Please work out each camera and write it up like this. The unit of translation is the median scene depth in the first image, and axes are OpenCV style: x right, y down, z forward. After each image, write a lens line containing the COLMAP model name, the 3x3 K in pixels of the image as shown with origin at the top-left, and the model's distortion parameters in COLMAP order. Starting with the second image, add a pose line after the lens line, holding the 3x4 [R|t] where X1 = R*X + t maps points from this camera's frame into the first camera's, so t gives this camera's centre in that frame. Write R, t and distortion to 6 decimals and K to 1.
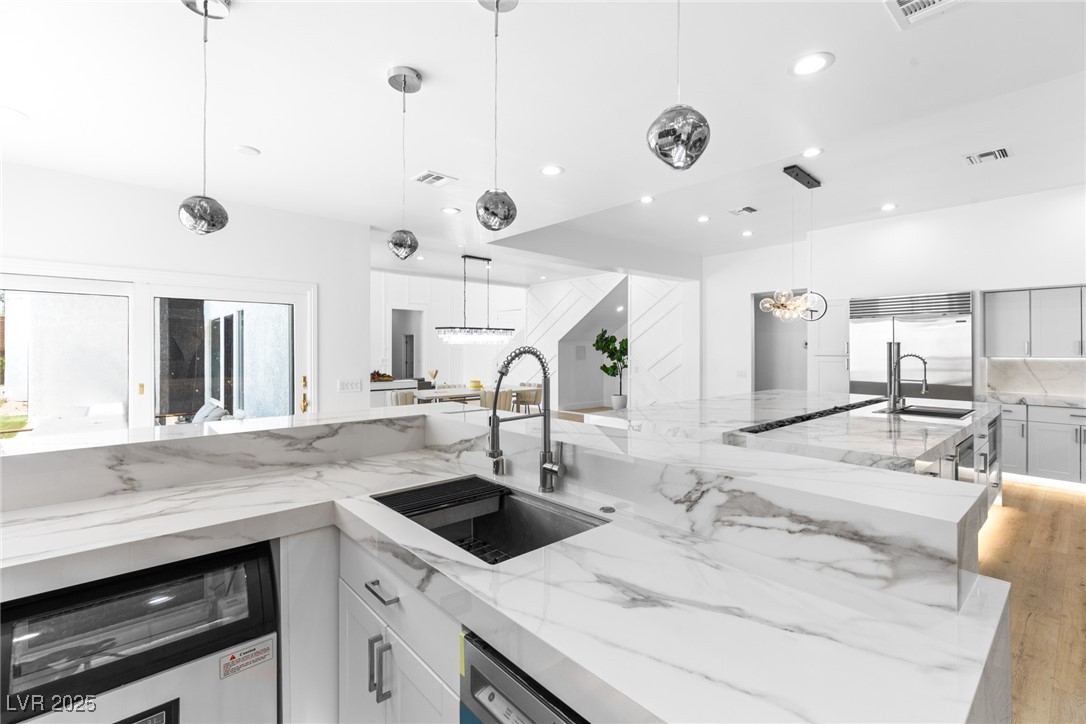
lens RADIAL K [[484.4, 0, 549.5], [0, 484.4, 348.4], [0, 0, 1]] dist [0.002135, 0.000358]
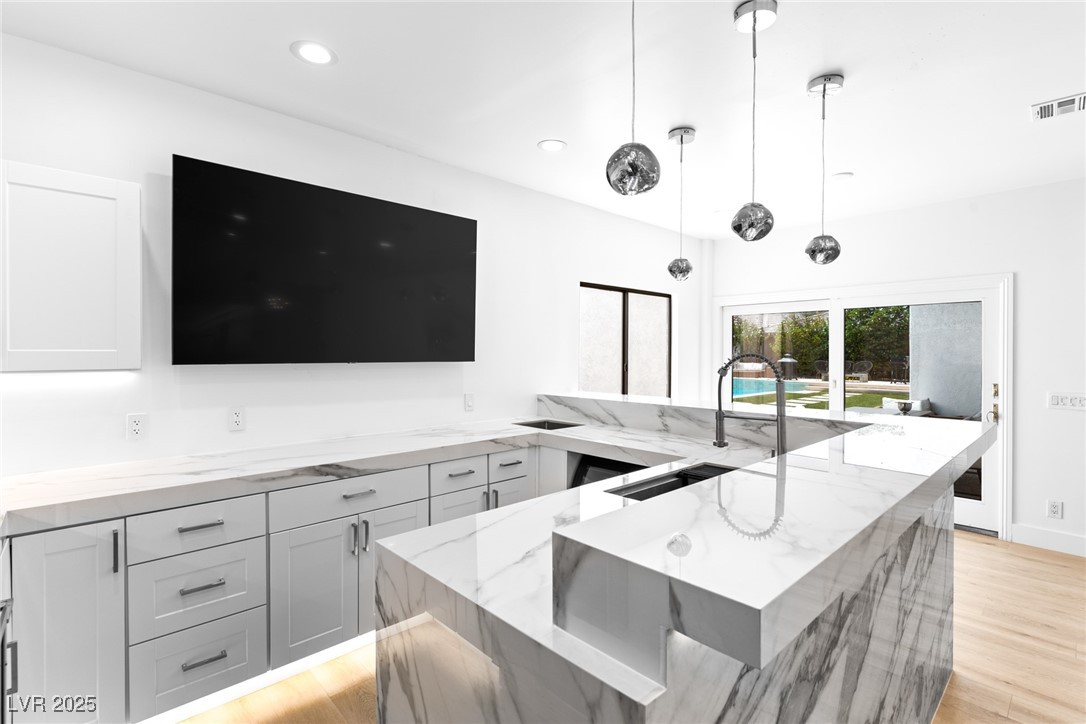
lens RADIAL K [[500.1, 0, 540.7], [0, 500.1, 357.3], [0, 0, 1]] dist [-0.005403, -0.000920]
pose [[0.009048, 0.009540, -0.999914, 0.932066], [0.005427, 0.999939, 0.009590, -0.002538], [0.999944, -0.005513, 0.008996, 0.490452]]
